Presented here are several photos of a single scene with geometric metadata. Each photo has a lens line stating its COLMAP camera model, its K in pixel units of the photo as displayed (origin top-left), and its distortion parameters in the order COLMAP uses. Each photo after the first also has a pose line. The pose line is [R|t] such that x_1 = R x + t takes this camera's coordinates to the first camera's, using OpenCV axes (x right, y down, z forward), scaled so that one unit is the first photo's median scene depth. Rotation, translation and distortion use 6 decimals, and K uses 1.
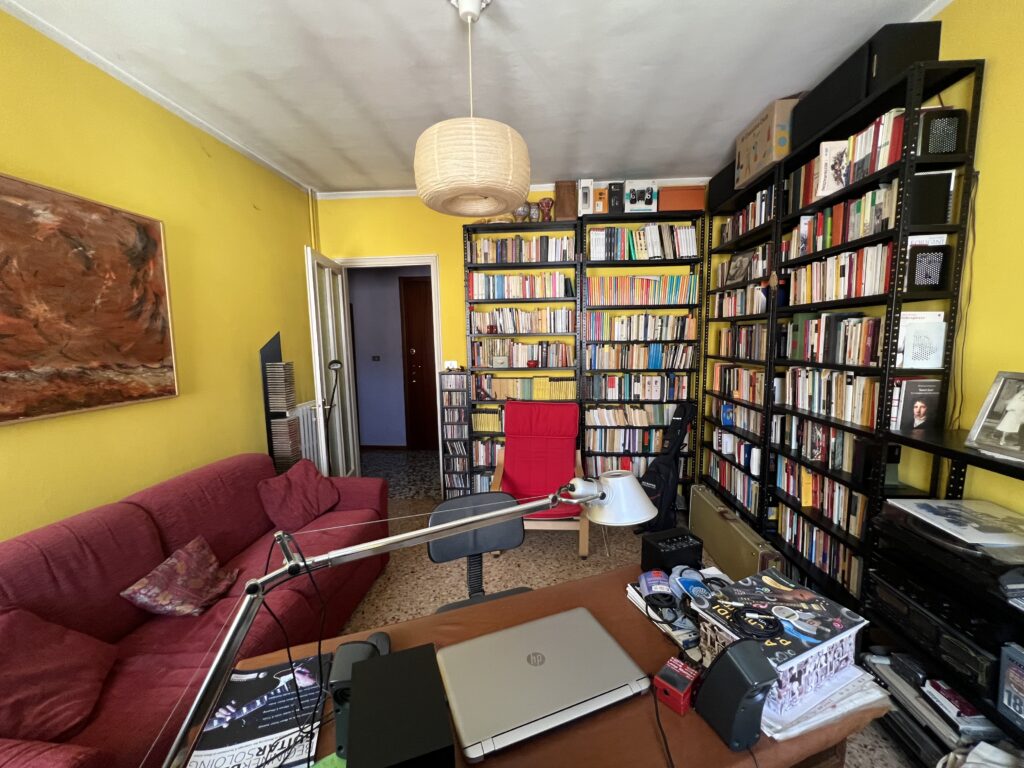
lens RADIAL K [[410.5, 0, 514.2], [0, 410.5, 387.2], [0, 0, 1]] dist [-0.003955, -0.000065]
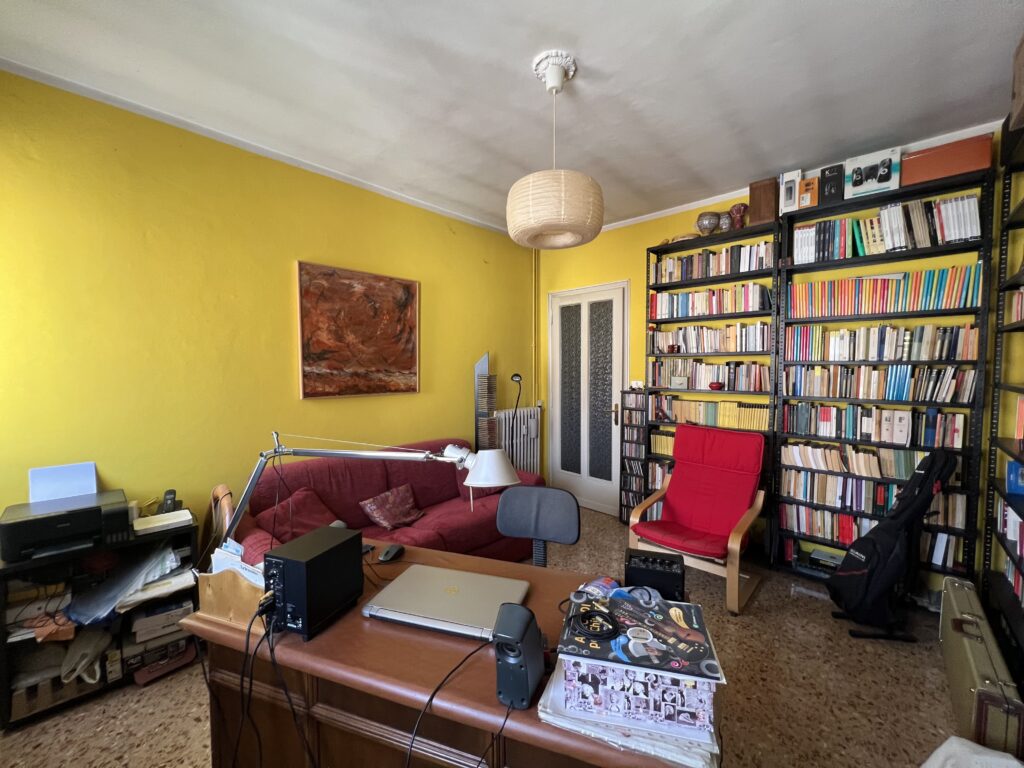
lens RADIAL K [[410.5, 0, 514.2], [0, 410.5, 387.4], [0, 0, 1]] dist [-0.003955, -0.000065]
pose [[0.777636, 0.044700, -0.627123, 0.309655], [-0.085744, 0.995690, -0.035353, 0.018470], [0.622840, 0.081263, 0.778117, 0.021763]]
